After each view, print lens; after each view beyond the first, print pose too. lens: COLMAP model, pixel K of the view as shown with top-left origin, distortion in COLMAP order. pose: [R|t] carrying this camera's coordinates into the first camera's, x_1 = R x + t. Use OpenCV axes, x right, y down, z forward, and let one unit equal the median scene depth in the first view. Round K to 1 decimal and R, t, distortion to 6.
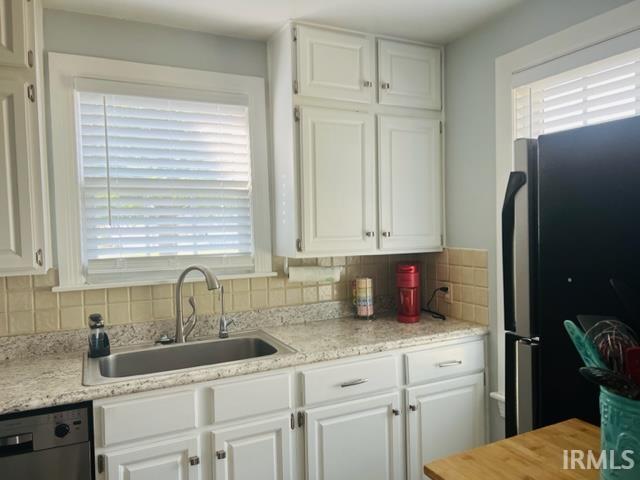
lens RADIAL K [[481.2, 0, 322.4], [0, 481.2, 244.5], [0, 0, 1]] dist [0.062194, -0.071446]
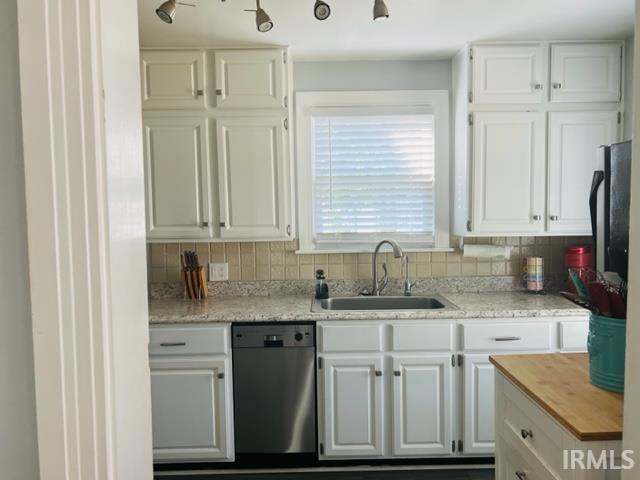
lens RADIAL K [[481.2, 0, 322.4], [0, 481.2, 244.5], [0, 0, 1]] dist [0.062194, -0.071446]
pose [[0.899352, 0.036197, -0.435724, 0.157814], [-0.022213, 0.999063, 0.037147, 0.010828], [0.436660, -0.023730, 0.899314, -0.281515]]
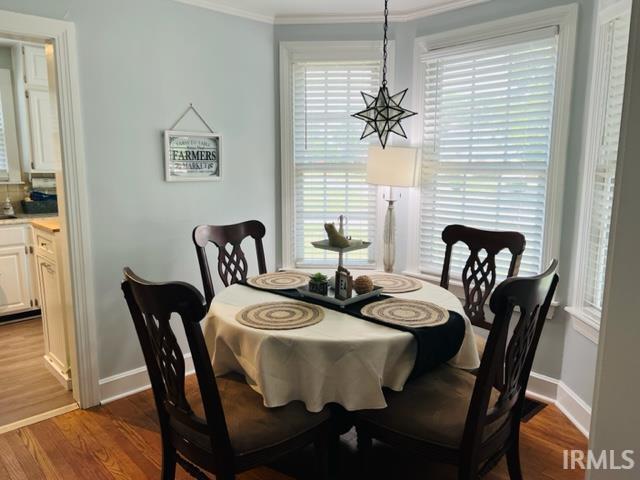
lens RADIAL K [[481.2, 0, 322.4], [0, 481.2, 244.5], [0, 0, 1]] dist [0.062194, -0.071446]
pose [[0.956221, -0.020474, 0.291927, 0.478257], [-0.014369, 0.993062, 0.116714, 0.069926], [-0.292291, -0.115799, 0.949293, -1.188167]]
